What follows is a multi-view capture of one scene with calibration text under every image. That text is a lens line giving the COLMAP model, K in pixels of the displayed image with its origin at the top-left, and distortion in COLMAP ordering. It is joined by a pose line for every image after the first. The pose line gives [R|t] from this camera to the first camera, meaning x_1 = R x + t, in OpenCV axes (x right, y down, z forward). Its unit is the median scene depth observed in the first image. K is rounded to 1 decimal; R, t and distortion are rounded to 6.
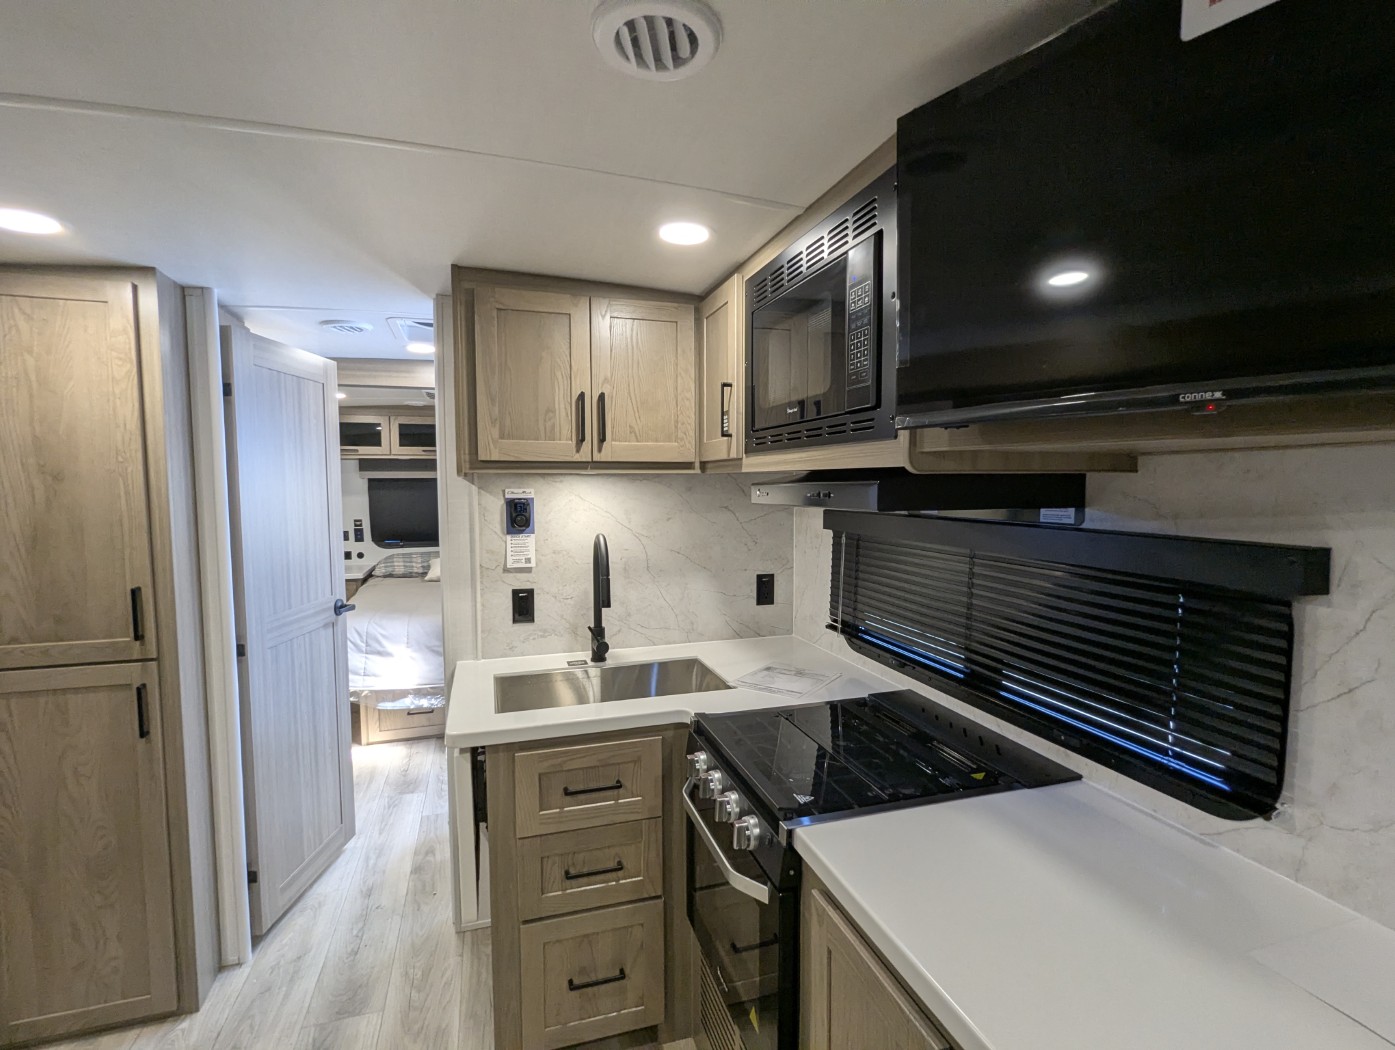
lens RADIAL K [[667.2, 0, 697.9], [0, 667.2, 533.0], [0, 0, 1]] dist [-0.002417, 0.001292]
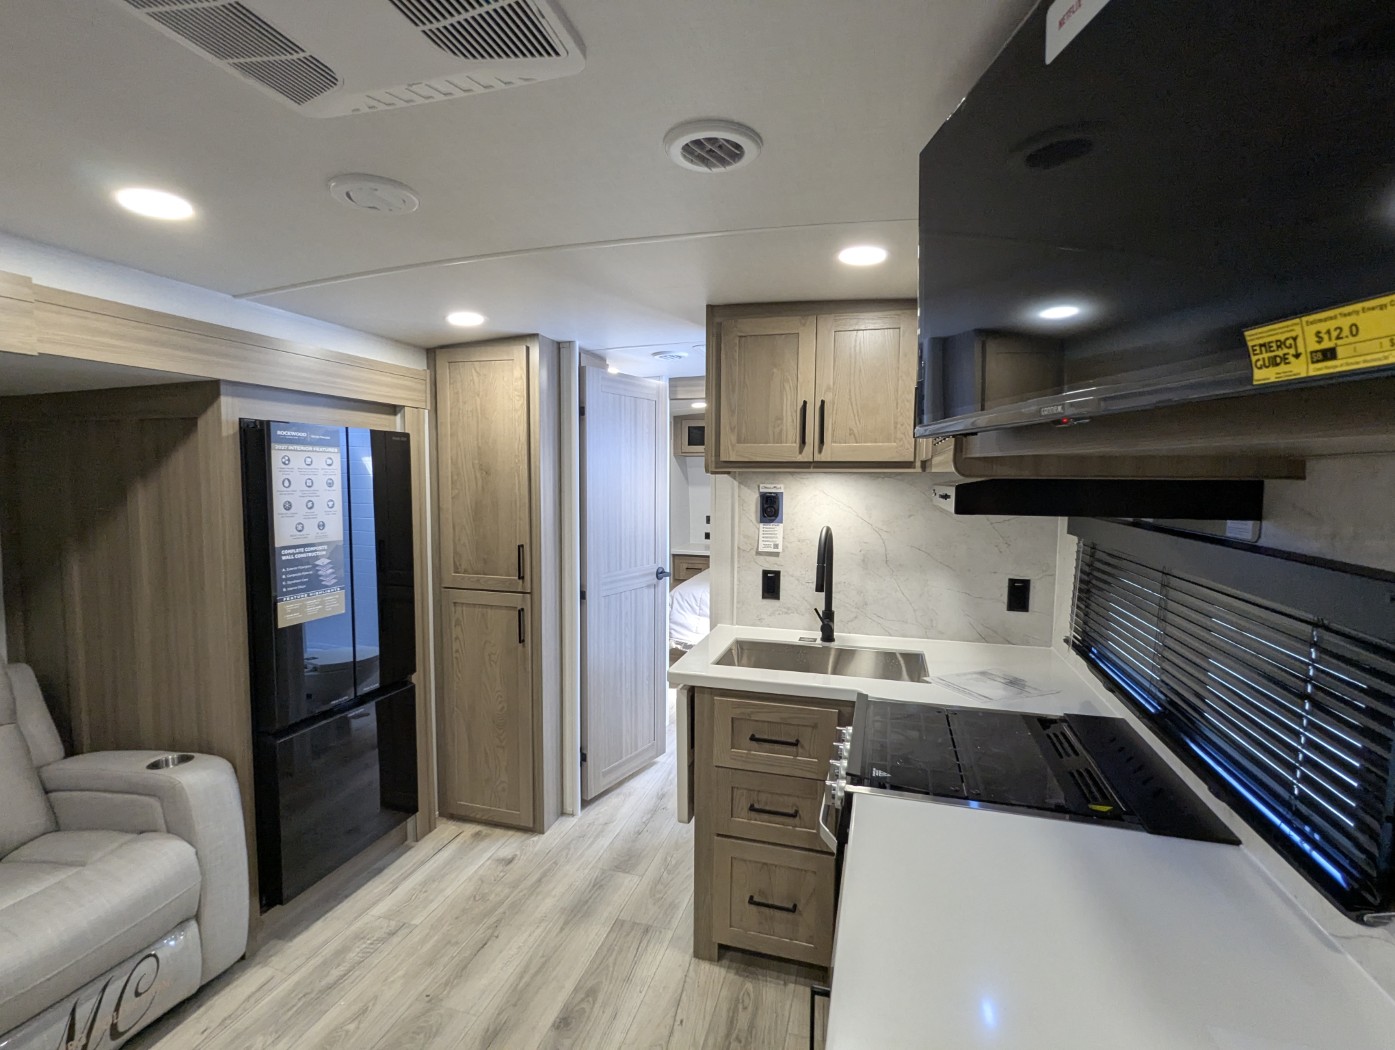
lens RADIAL K [[667.2, 0, 697.9], [0, 667.2, 533.0], [0, 0, 1]] dist [-0.002417, 0.001292]
pose [[0.832795, 0.057530, -0.550584, 0.298394], [-0.051826, 0.998320, 0.025923, -0.005167], [0.551151, 0.006946, 0.834377, -0.048646]]
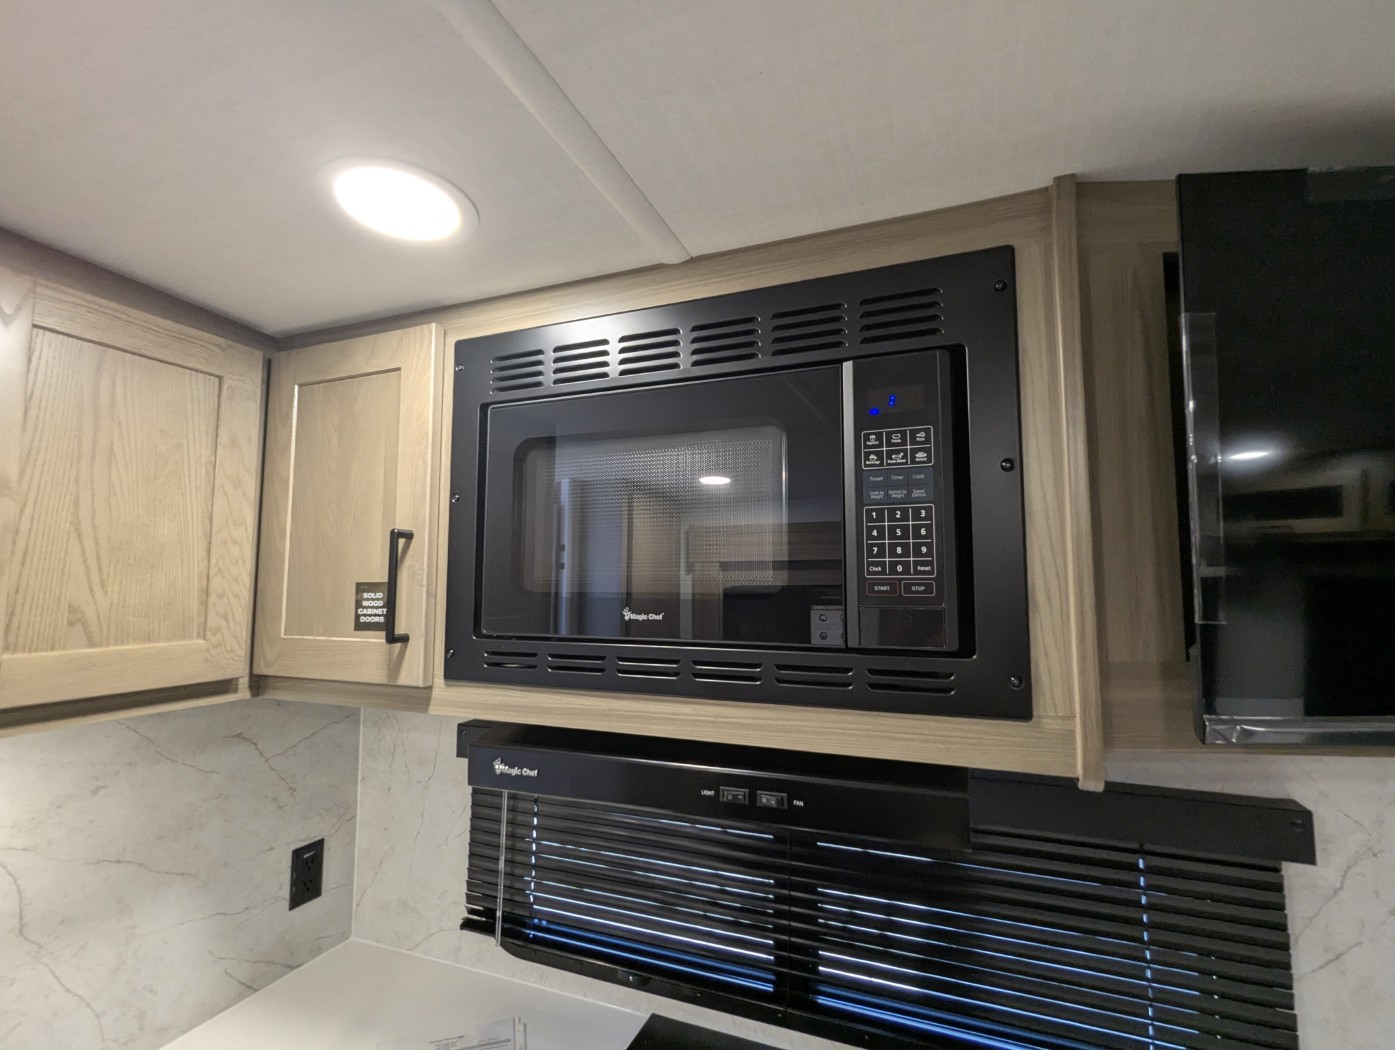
lens RADIAL K [[660.4, 0, 701.8], [0, 660.4, 527.2], [0, 0, 1]] dist [-0.000777, 0.001181]
pose [[0.634622, 0.070640, 0.769588, -0.164465], [0.055280, 0.989114, -0.136375, -0.131843], [-0.770843, 0.129089, 0.623808, 0.468640]]
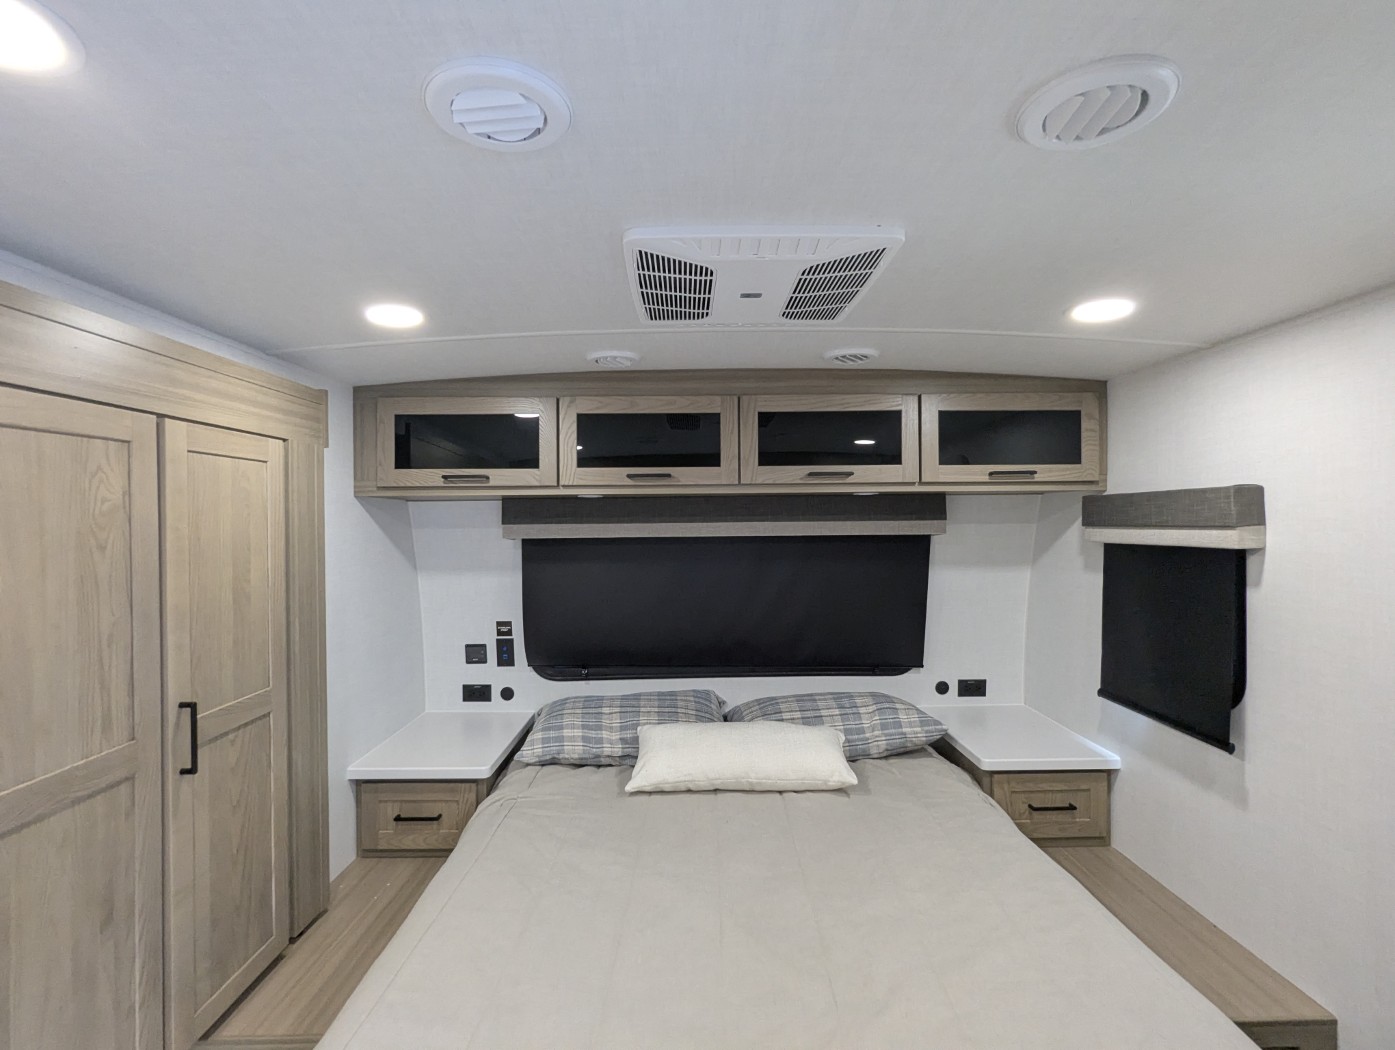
lens RADIAL K [[660.4, 0, 701.8], [0, 660.4, 527.2], [0, 0, 1]] dist [-0.000777, 0.001181]
pose [[0.957912, -0.001061, -0.287062, -0.613133], [-0.017864, 0.997835, -0.063300, -0.162240], [0.286507, 0.065764, 0.955818, 1.520767]]
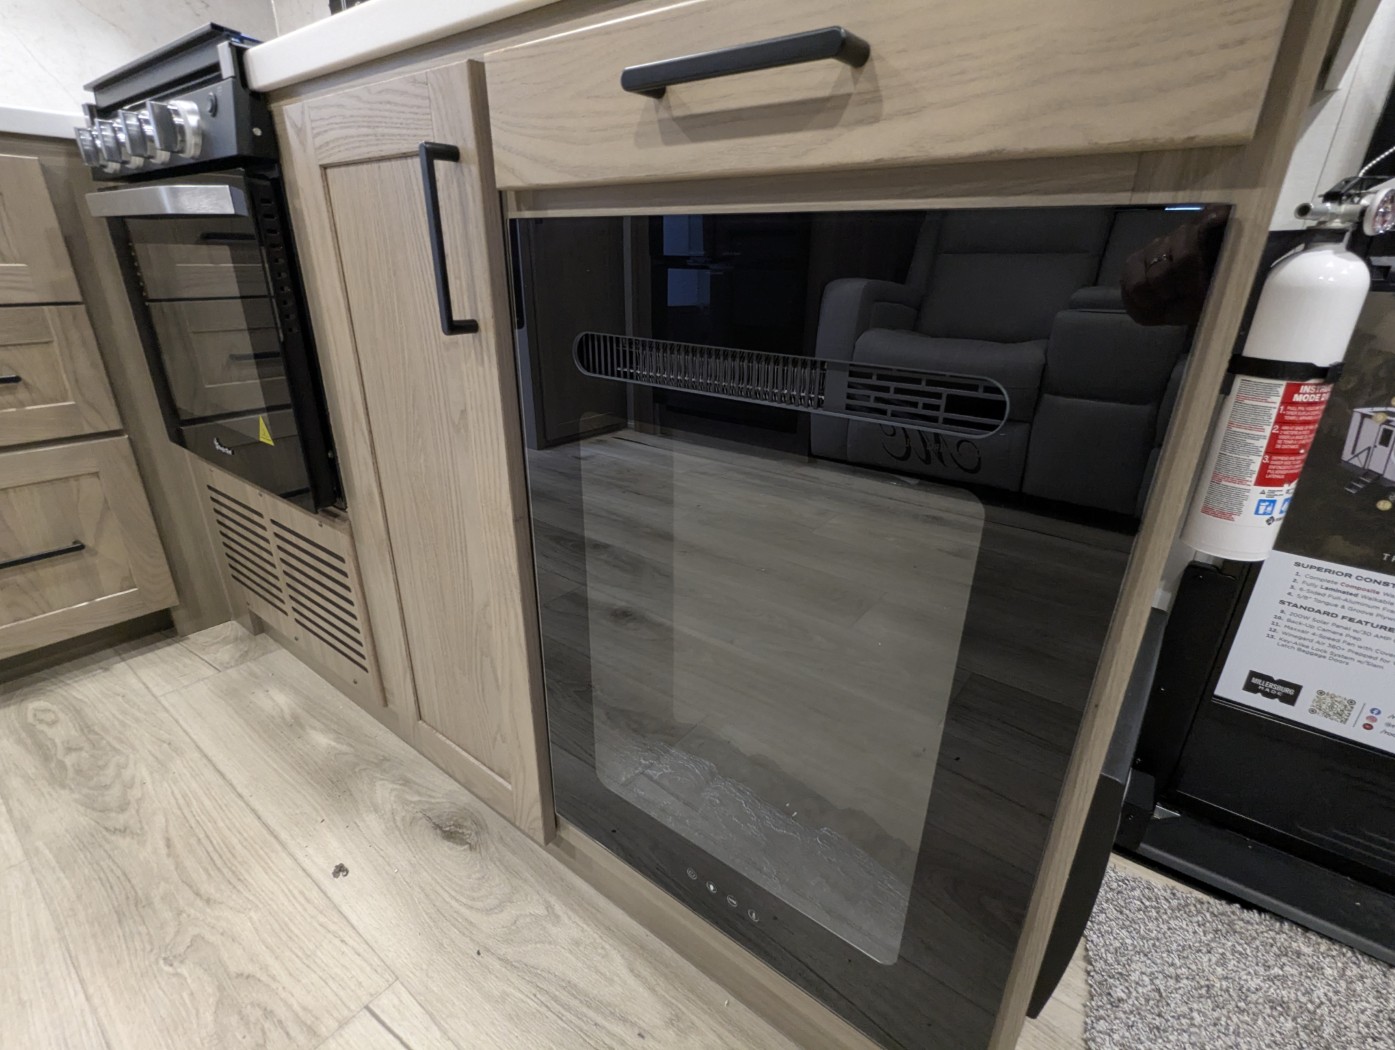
lens RADIAL K [[660.4, 0, 701.8], [0, 660.4, 527.2], [0, 0, 1]] dist [-0.000777, 0.001181]
pose [[0.820646, -0.198068, 0.536013, 0.045024], [0.022137, 0.948323, 0.316533, 0.384461], [-0.571008, -0.247896, 0.782622, 0.095474]]
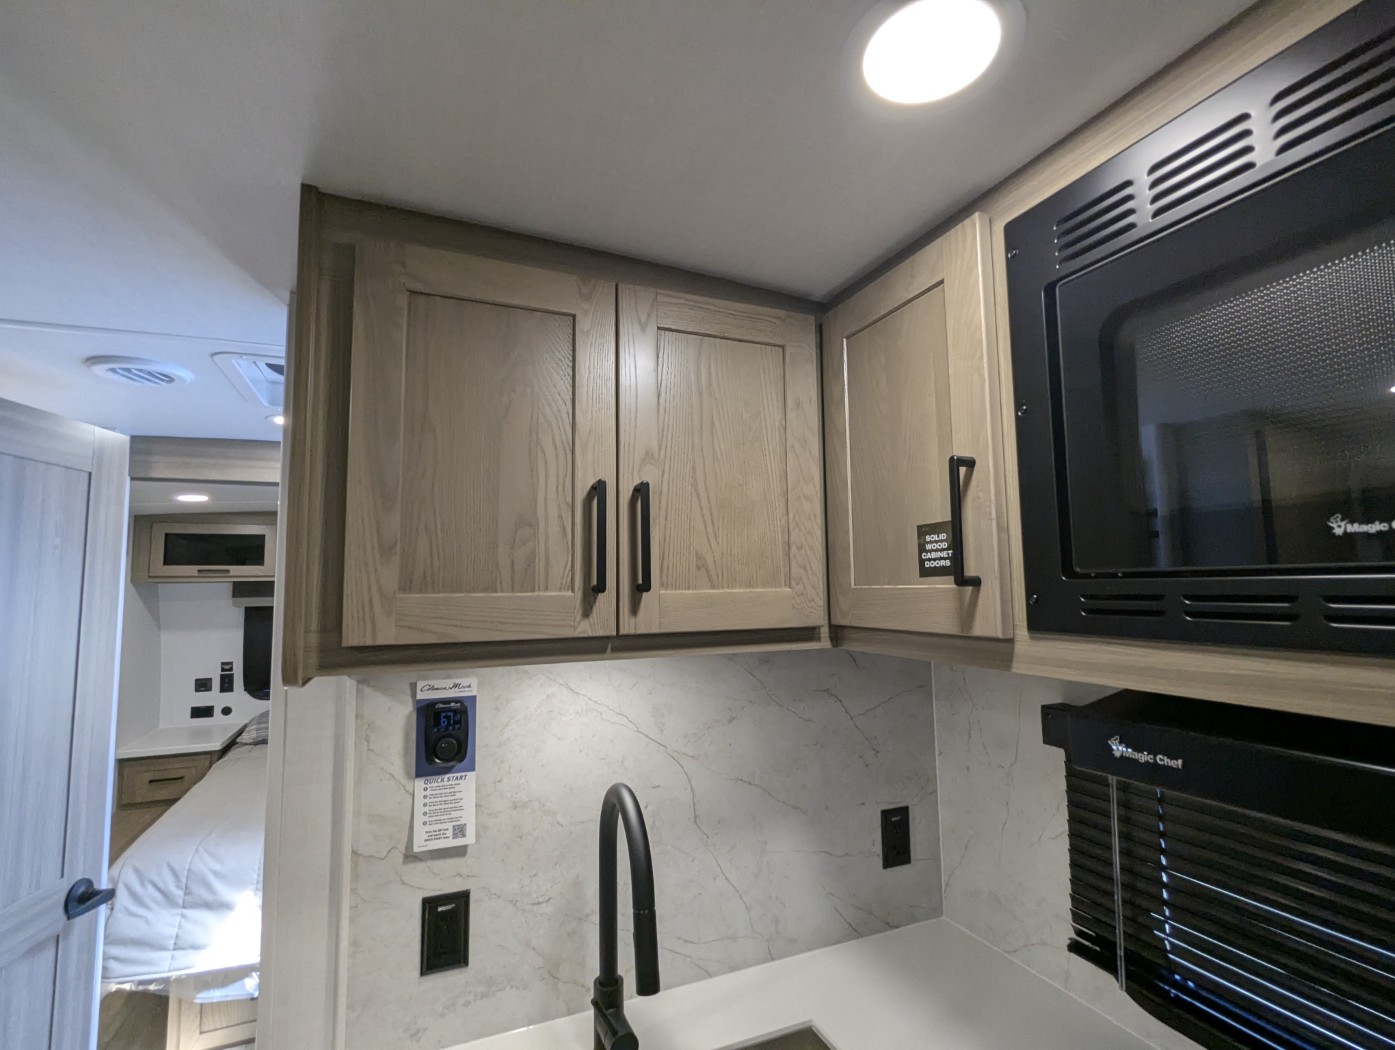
lens RADIAL K [[669.3, 0, 691.1], [0, 669.3, 527.6], [0, 0, 1]] dist [-0.001849, 0.000304]
pose [[0.996754, -0.003341, 0.080439, -0.140766], [0.016406, 0.986604, -0.162307, -0.102015], [-0.078820, 0.163100, 0.983456, 0.532819]]
